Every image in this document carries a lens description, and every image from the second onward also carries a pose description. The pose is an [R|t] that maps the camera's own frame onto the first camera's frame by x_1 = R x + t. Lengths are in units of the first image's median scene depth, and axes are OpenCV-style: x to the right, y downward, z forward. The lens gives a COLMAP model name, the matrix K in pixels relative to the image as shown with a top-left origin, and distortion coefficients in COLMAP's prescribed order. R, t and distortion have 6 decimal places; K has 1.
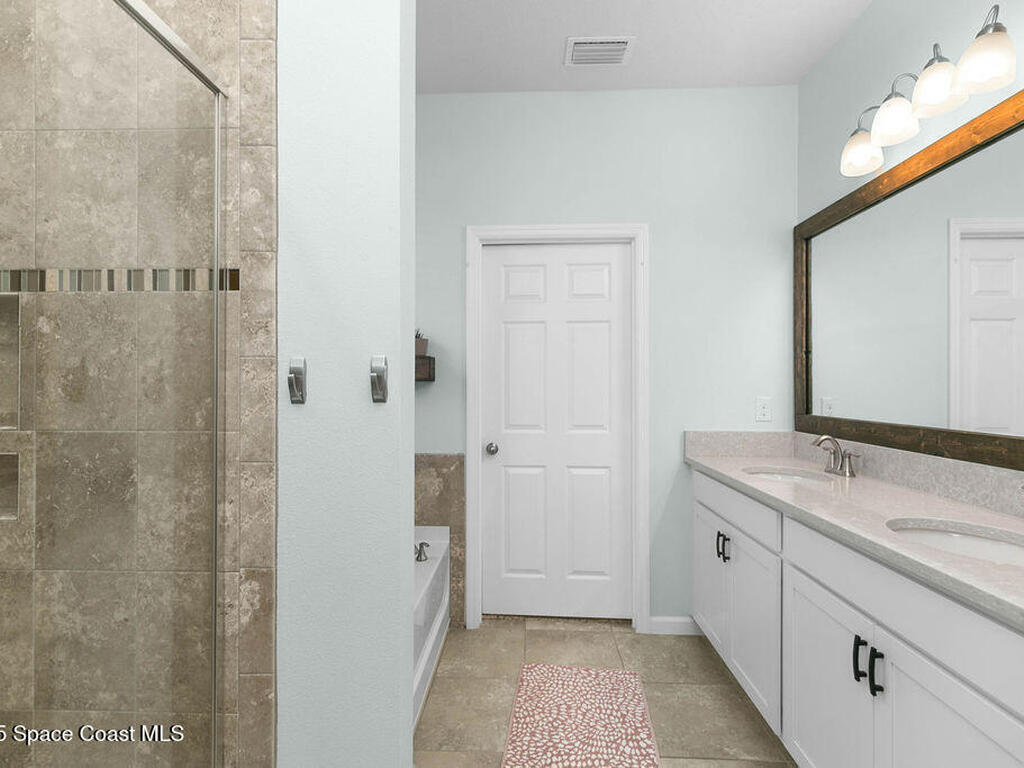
lens RADIAL K [[518.6, 0, 512.0], [0, 518.6, 384.0], [0, 0, 1]] dist [0.008138, -0.000671]
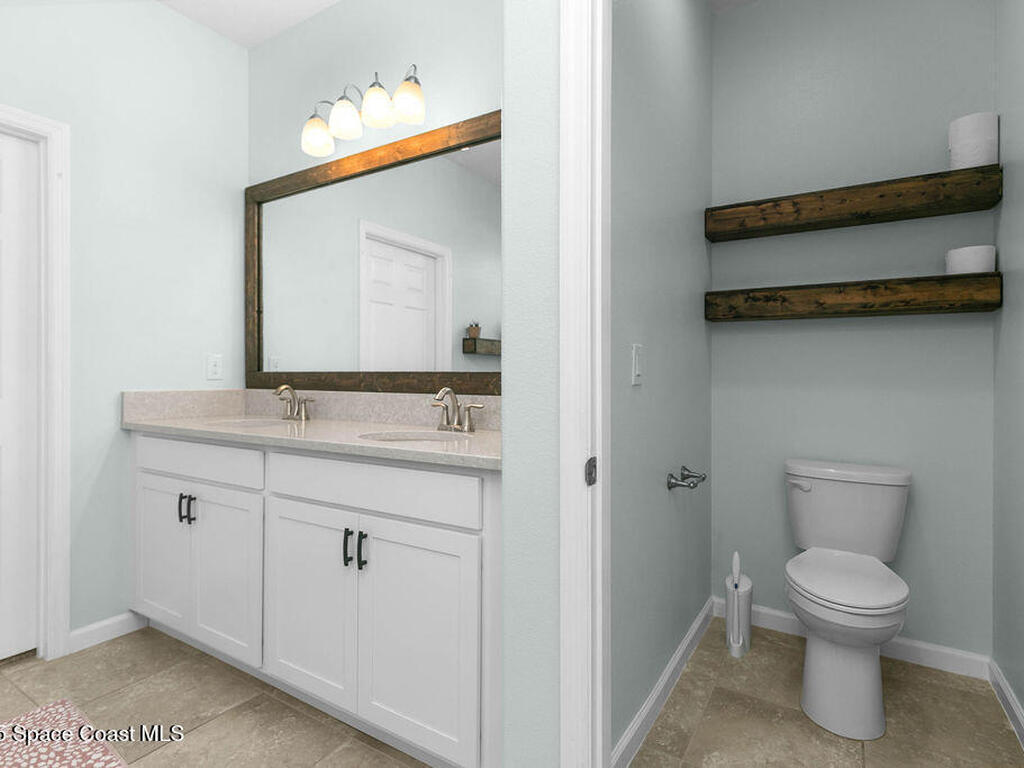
lens RADIAL K [[533.8, 0, 514.4], [0, 533.8, 370.9], [0, 0, 1]] dist [0.010595, -0.000796]
pose [[0.498276, 0.004558, 0.867006, -0.114054], [-0.004130, 0.999987, -0.002884, 0.063465], [-0.867009, -0.002143, 0.498289, 0.026147]]
